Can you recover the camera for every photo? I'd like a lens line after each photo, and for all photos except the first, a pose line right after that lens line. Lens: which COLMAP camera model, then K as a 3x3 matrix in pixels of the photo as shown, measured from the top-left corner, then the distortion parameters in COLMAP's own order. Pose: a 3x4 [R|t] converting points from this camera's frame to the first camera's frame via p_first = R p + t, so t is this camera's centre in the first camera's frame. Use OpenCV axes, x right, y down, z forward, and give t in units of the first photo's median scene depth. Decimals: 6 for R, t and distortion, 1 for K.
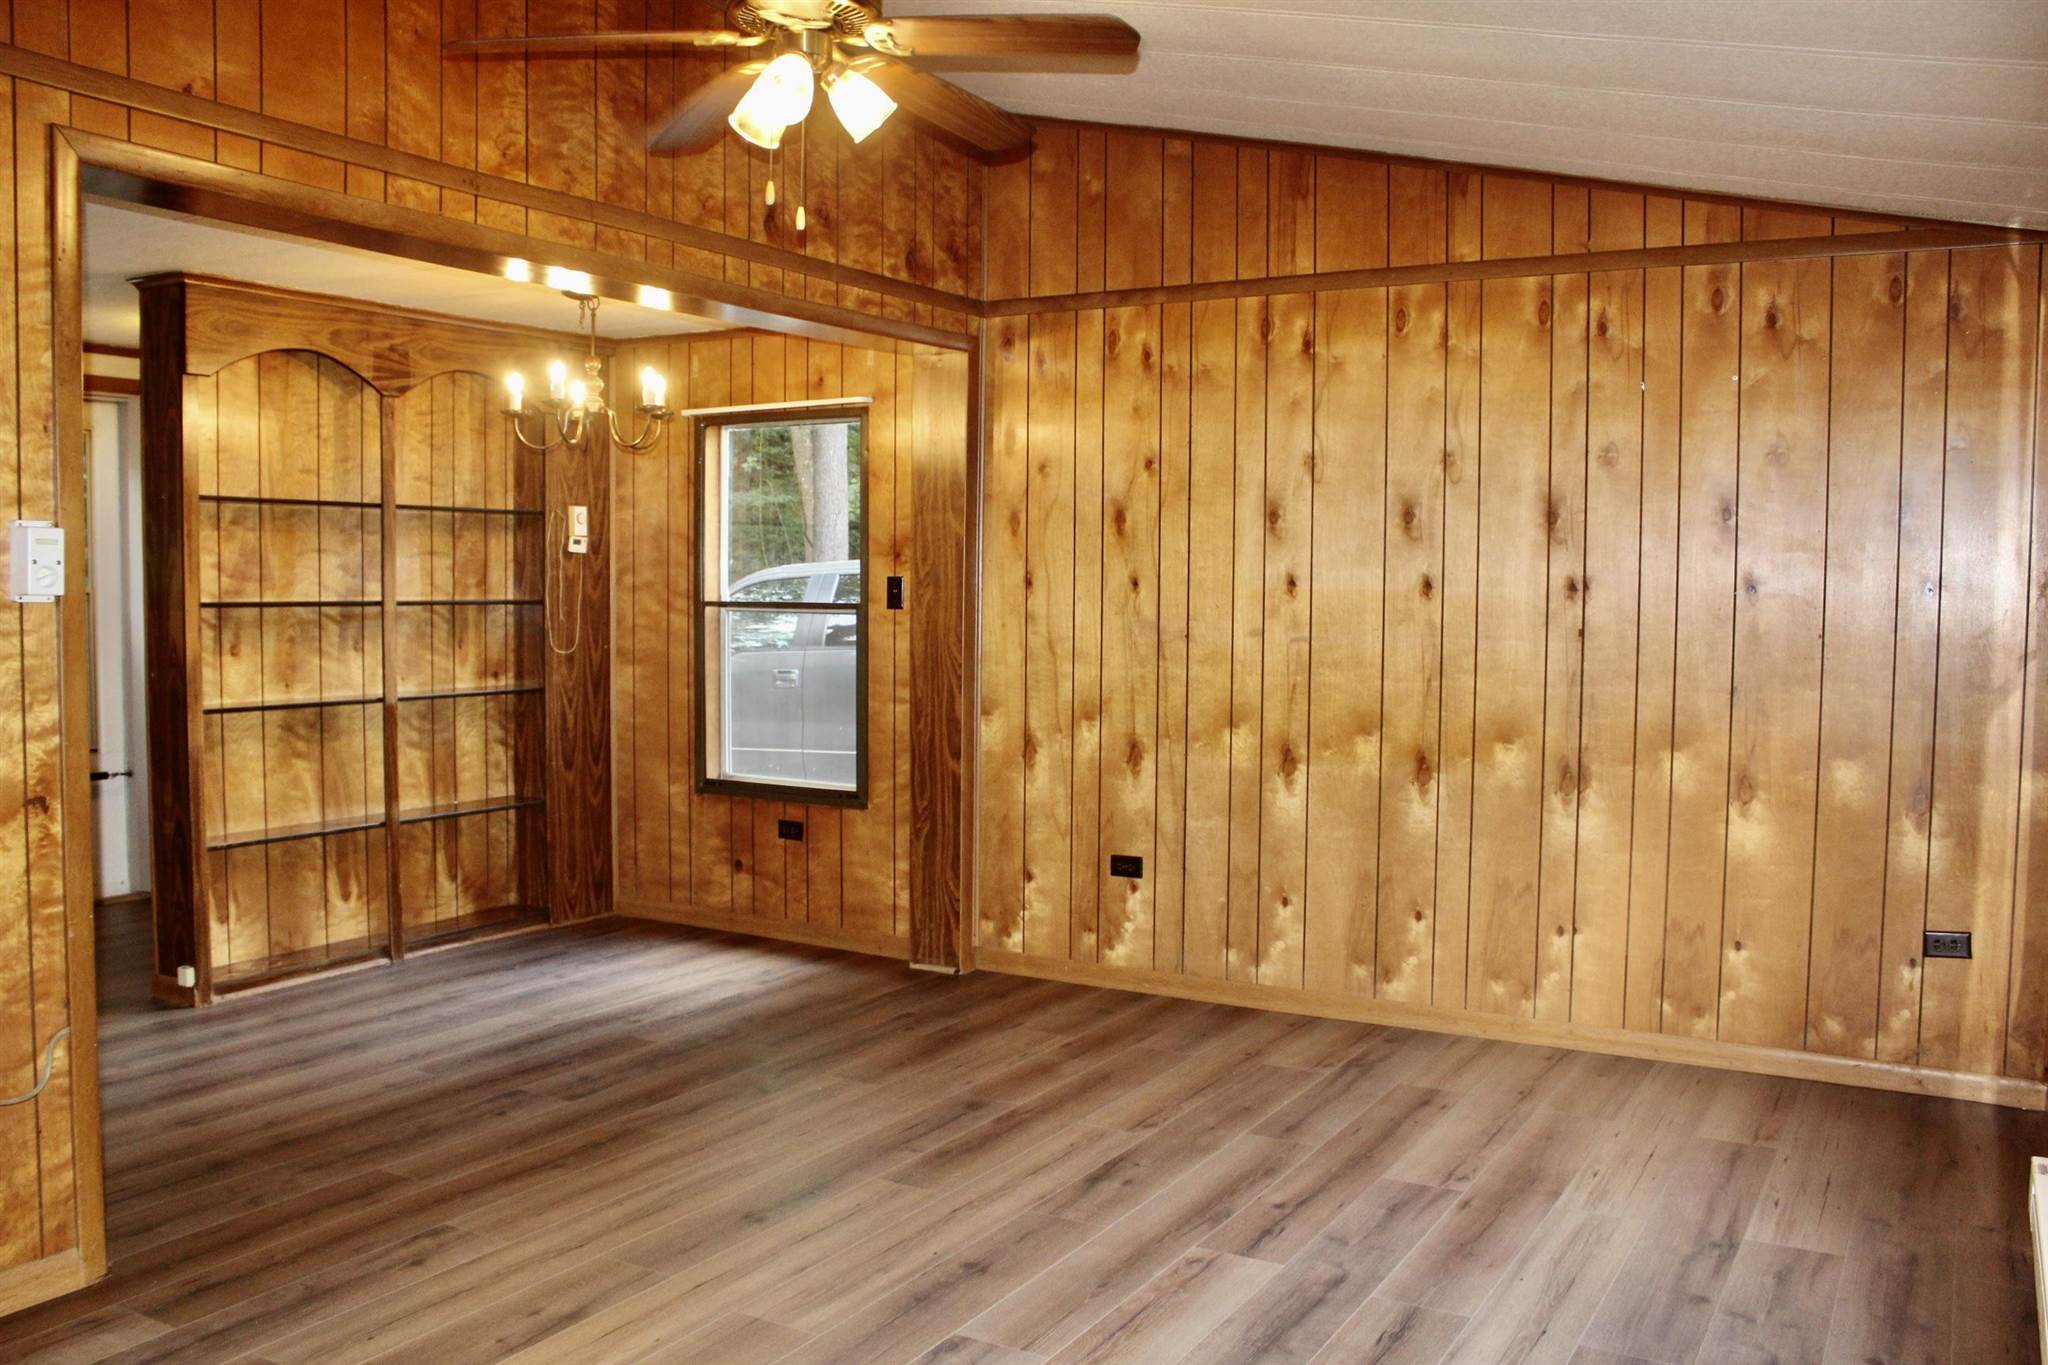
lens RADIAL K [[1664.1, 0, 1024.0], [0, 1664.1, 682.5], [0, 0, 1]] dist [-0.202168, 0.178536]
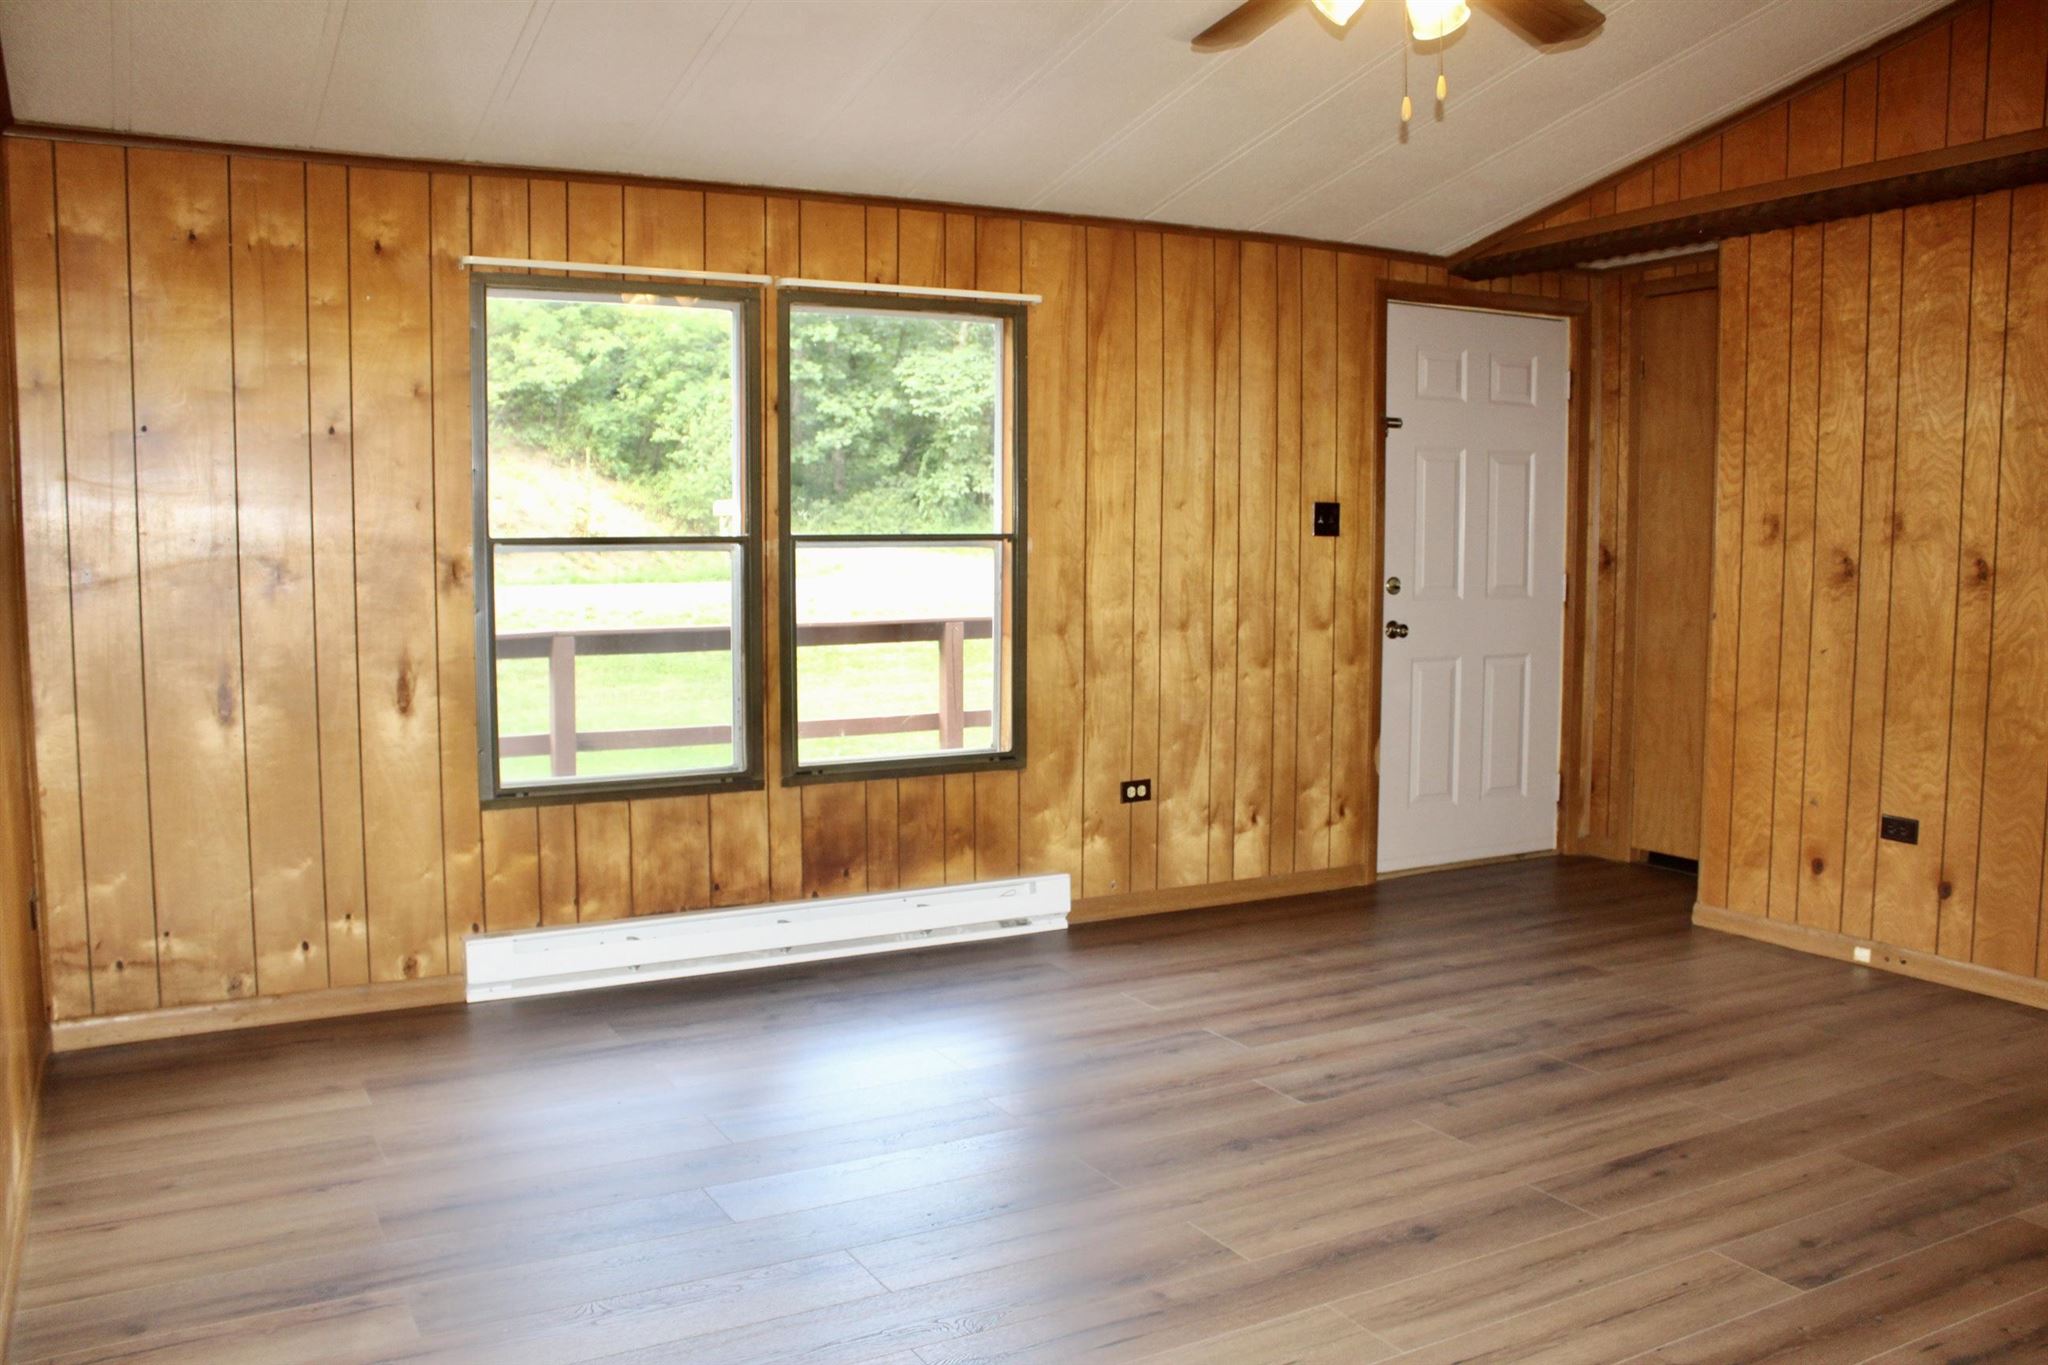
lens RADIAL K [[1664.1, 0, 1024.0], [0, 1664.1, 682.5], [0, 0, 1]] dist [-0.202168, 0.178536]
pose [[-0.857009, -0.051663, 0.512705, -0.441164], [0.025215, 0.989565, 0.141861, -0.092008], [-0.514684, 0.134504, -0.846764, 1.943260]]
